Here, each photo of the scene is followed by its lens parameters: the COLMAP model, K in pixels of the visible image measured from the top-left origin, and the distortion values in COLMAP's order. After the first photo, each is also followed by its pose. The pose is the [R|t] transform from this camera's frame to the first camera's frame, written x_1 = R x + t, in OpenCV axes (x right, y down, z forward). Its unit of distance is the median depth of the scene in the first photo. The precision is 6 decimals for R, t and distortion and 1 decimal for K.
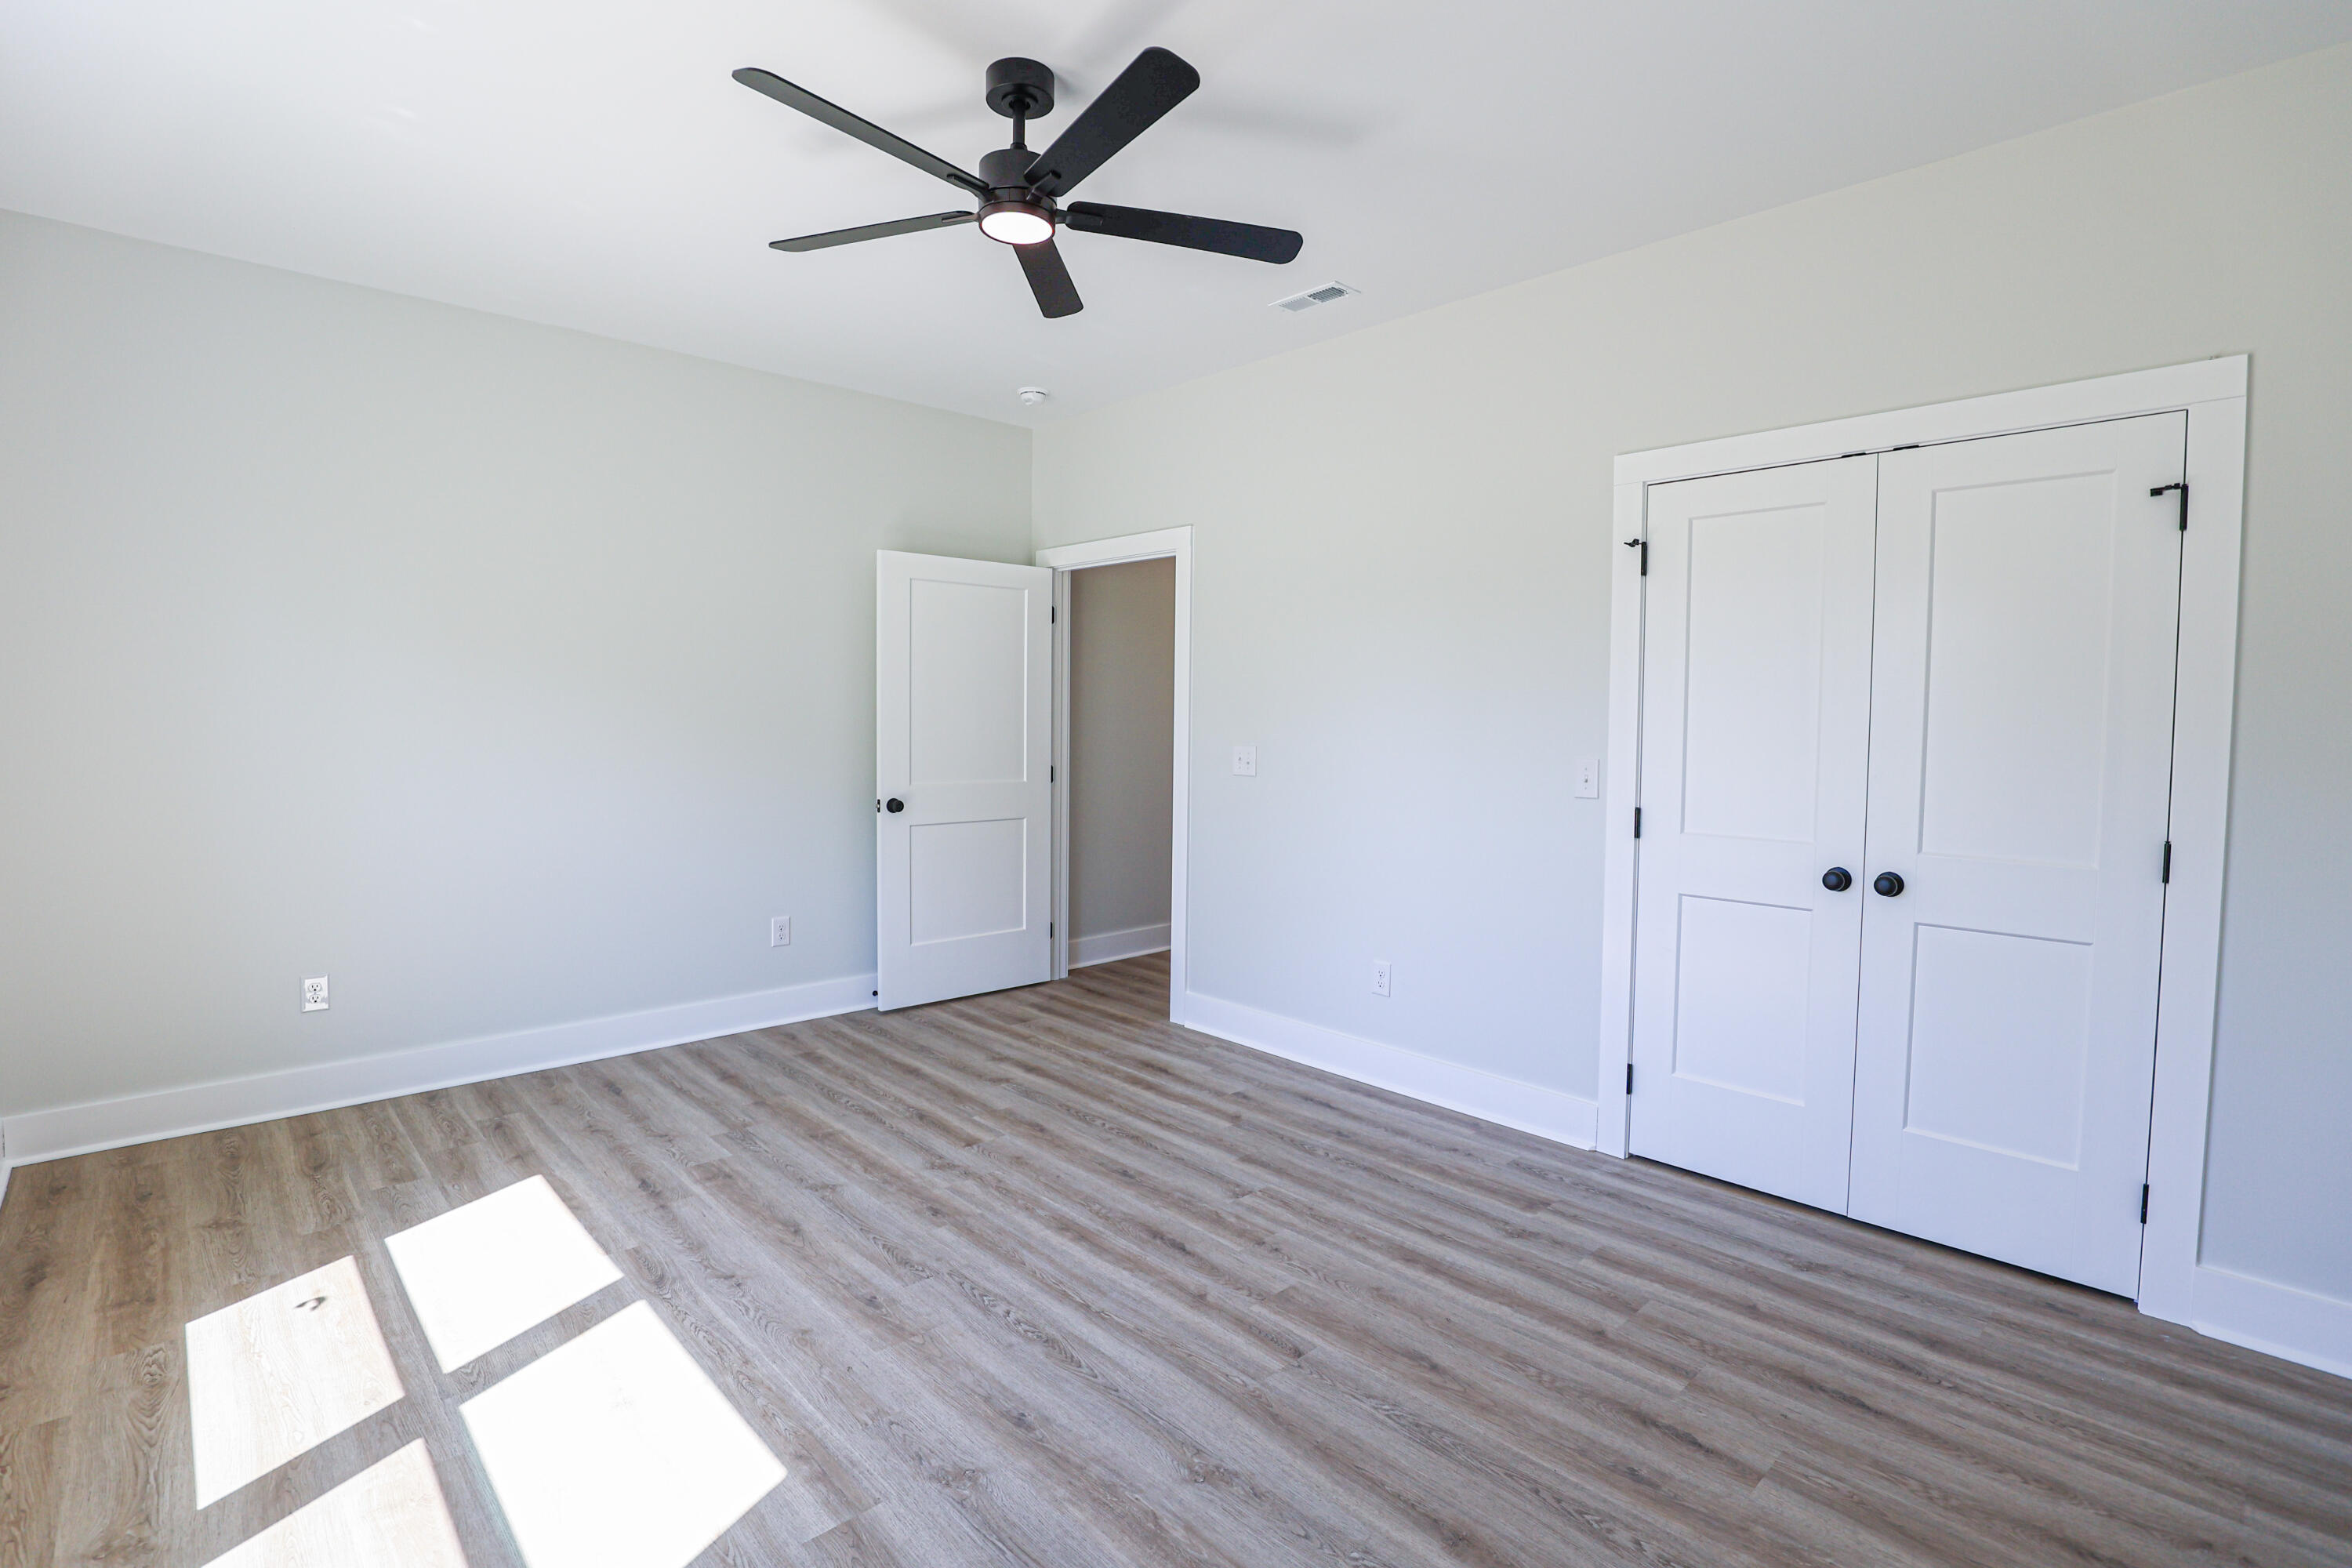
lens RADIAL K [[1093.7, 0, 1166.2], [0, 1093.7, 763.2], [0, 0, 1]] dist [-0.022694, 0.000986]
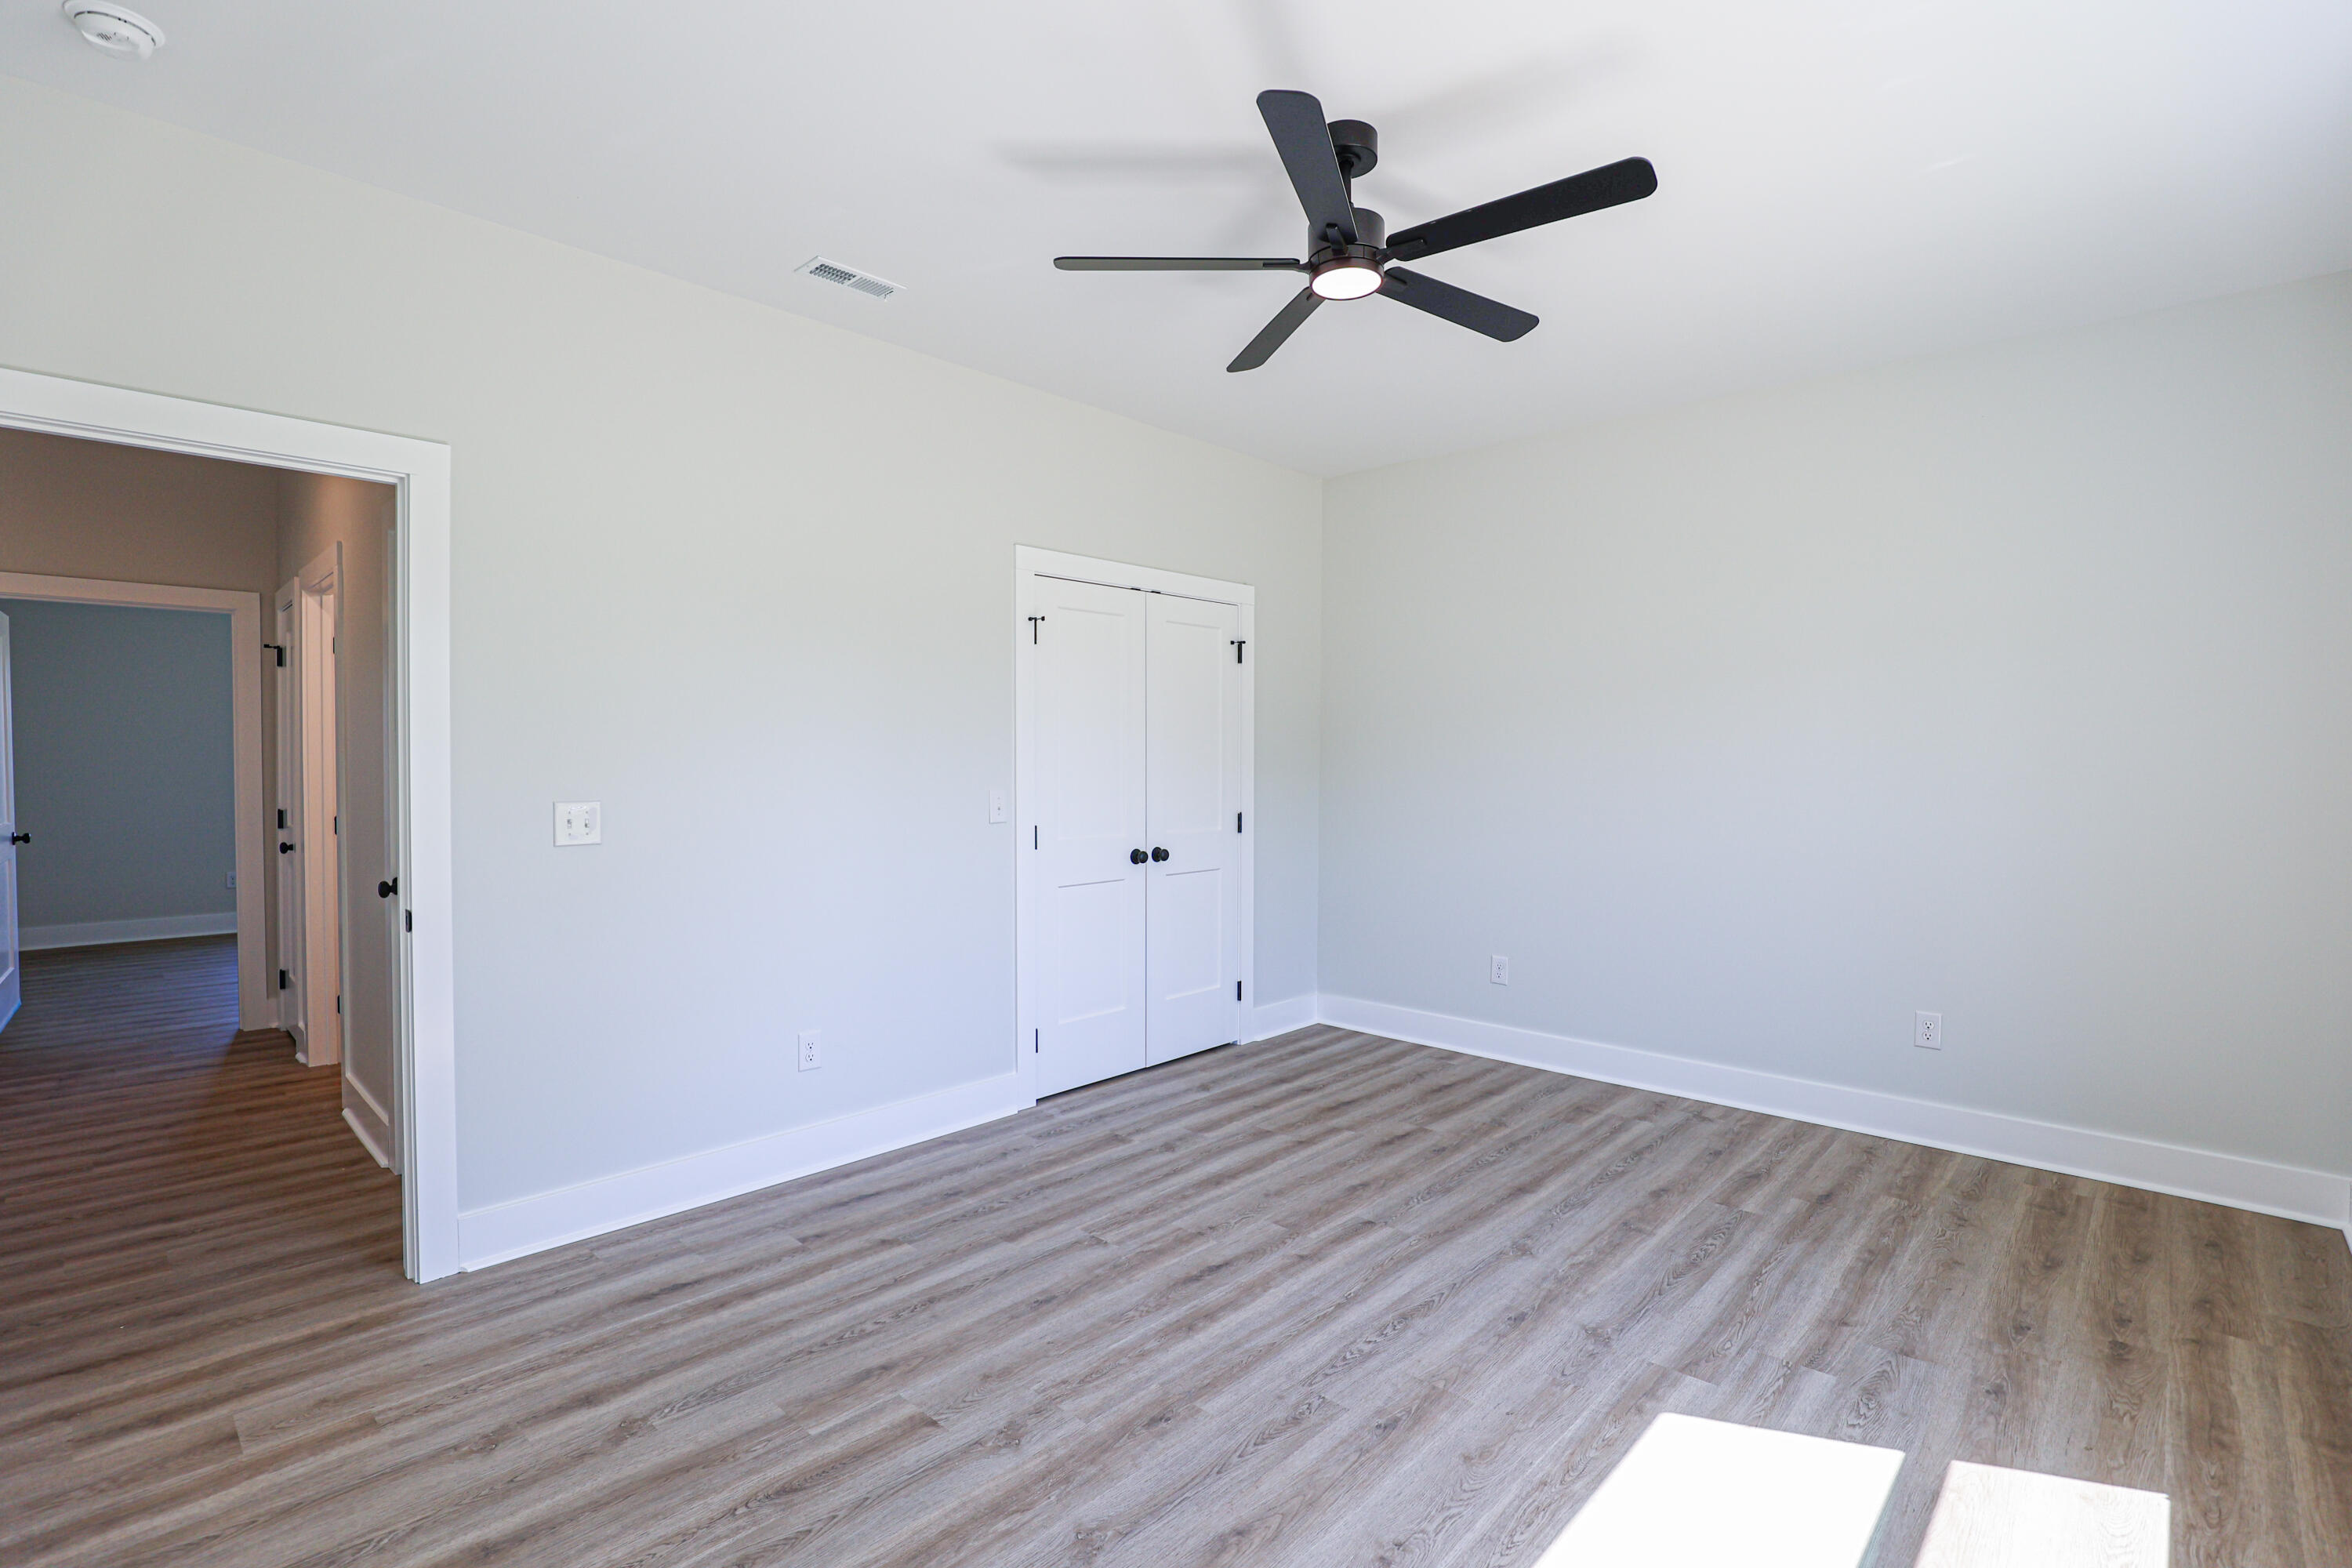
lens RADIAL K [[1091.4, 0, 1176.0], [0, 1091.4, 784.0], [0, 0, 1]] dist [-0.022658, 0.000634]
pose [[-0.059254, -0.033918, 0.997667, -0.921281], [0.041943, 0.998455, 0.036436, -0.051794], [-0.997361, 0.044004, -0.057740, 0.987584]]
